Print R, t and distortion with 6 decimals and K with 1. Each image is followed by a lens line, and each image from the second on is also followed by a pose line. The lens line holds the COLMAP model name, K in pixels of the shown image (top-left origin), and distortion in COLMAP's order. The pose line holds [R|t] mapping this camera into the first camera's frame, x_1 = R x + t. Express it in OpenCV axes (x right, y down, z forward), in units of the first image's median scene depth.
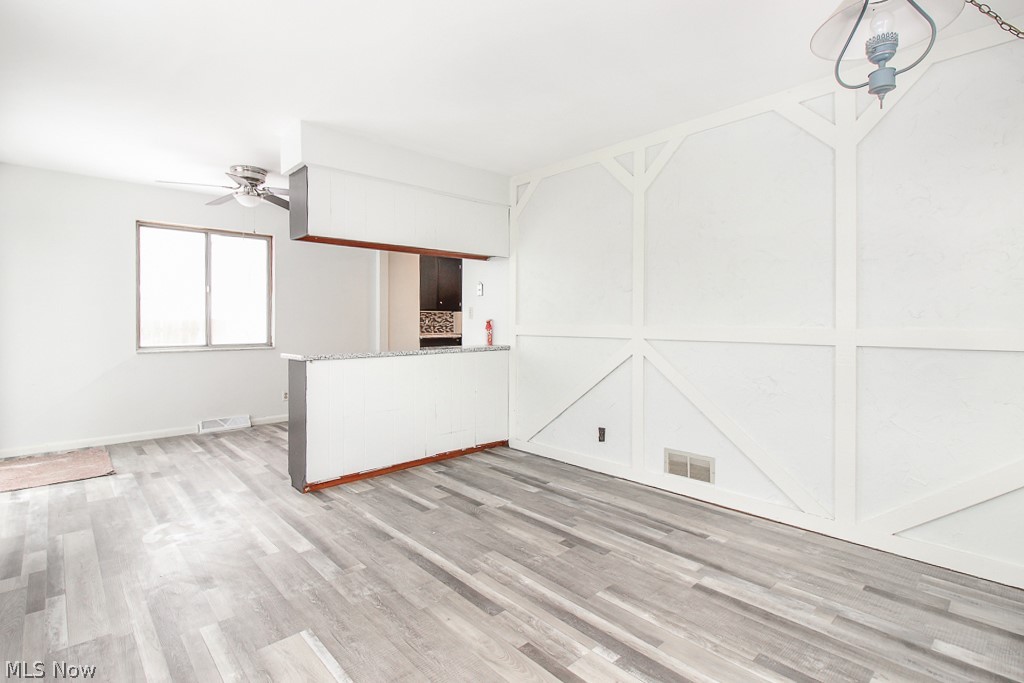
lens RADIAL K [[485.9, 0, 507.8], [0, 485.9, 339.2], [0, 0, 1]] dist [0.009631, -0.008370]
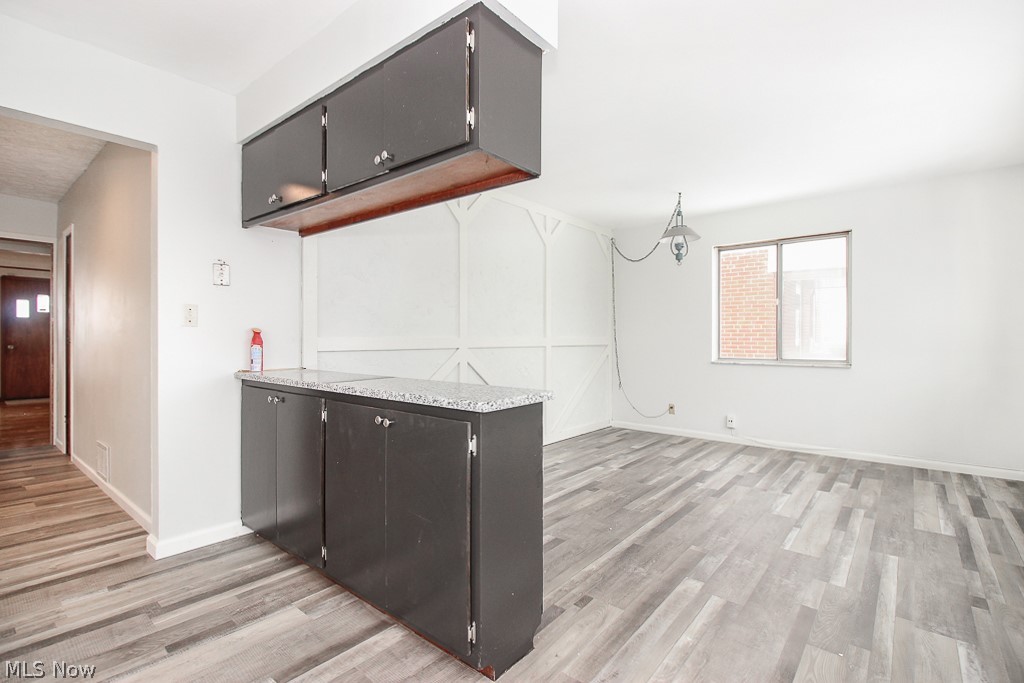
lens RADIAL K [[485.9, 0, 504.4], [0, 485.9, 336.8], [0, 0, 1]] dist [0.009631, -0.008370]
pose [[-0.126393, -0.004708, 0.991969, -1.371625], [0.036969, 0.999272, 0.009453, -0.050773], [-0.991291, 0.037867, -0.126127, 1.565521]]
